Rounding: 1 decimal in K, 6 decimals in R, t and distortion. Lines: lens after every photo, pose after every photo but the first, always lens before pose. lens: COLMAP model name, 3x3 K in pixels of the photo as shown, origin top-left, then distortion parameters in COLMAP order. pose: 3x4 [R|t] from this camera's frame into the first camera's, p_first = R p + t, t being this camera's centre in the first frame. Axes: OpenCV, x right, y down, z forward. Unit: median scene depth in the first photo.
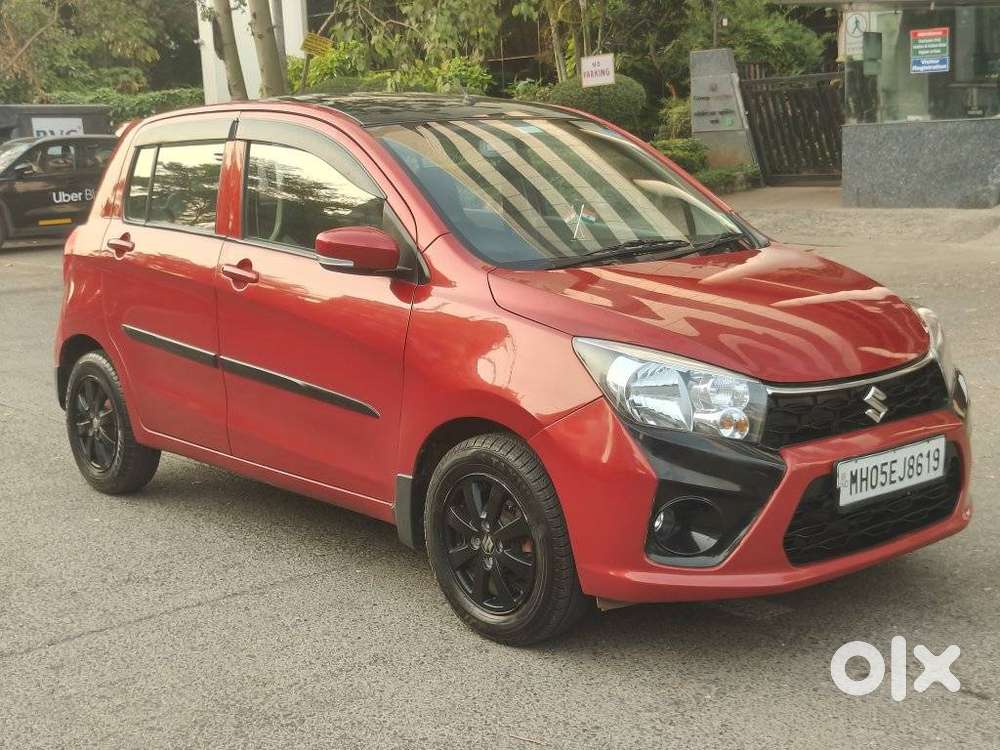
lens RADIAL K [[1386.7, 0, 492.9], [0, 1386.7, 374.6], [0, 0, 1]] dist [0.108712, -0.406014]
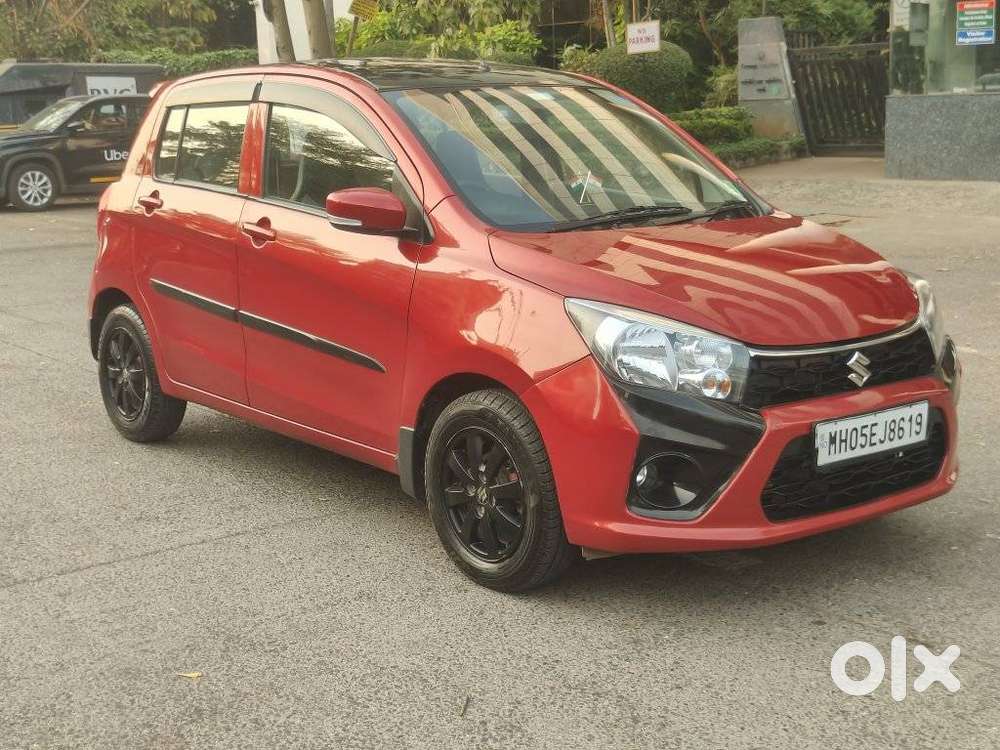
lens RADIAL K [[1381.3, 0, 489.8], [0, 1381.3, 373.9], [0, 0, 1]] dist [0.119279, -0.464481]
pose [[0.999033, 0.023047, -0.037431, 0.036598], [-0.022121, 0.999444, 0.024950, 0.004848], [0.037985, -0.024098, 0.998988, -0.036712]]
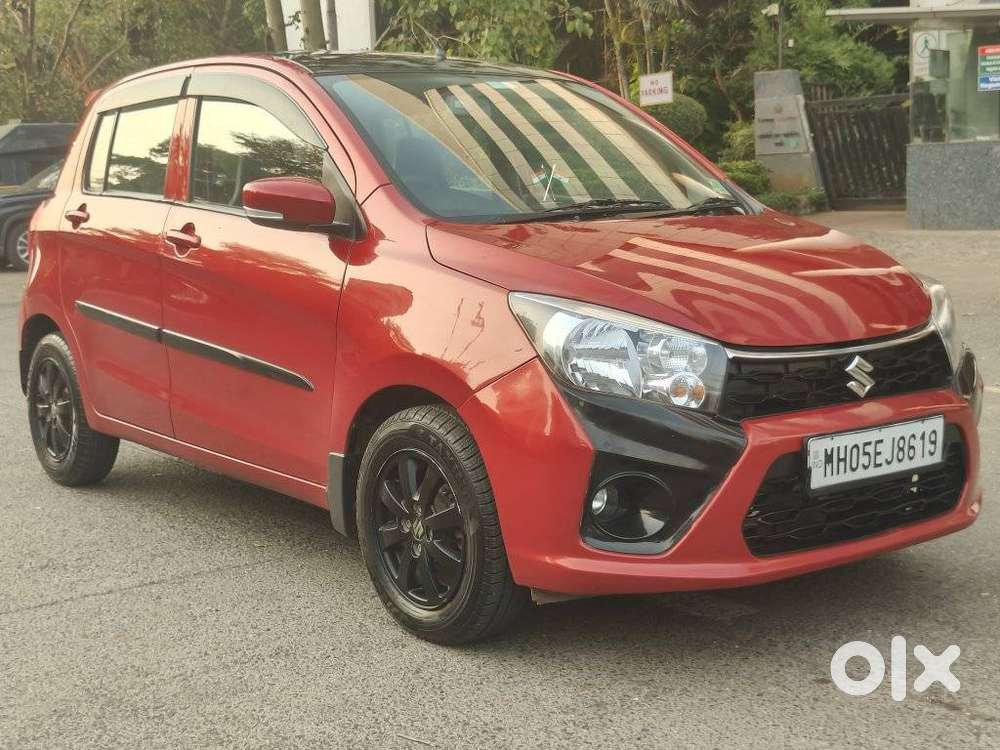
lens RADIAL K [[1389.1, 0, 500.0], [0, 1389.1, 375.0], [0, 0, 1]] dist [0.093279, -0.347661]
pose [[0.998601, 0.015576, -0.050524, 0.086303], [-0.016880, 0.999532, -0.025501, 0.043019], [0.050104, 0.026318, 0.998397, 0.107343]]
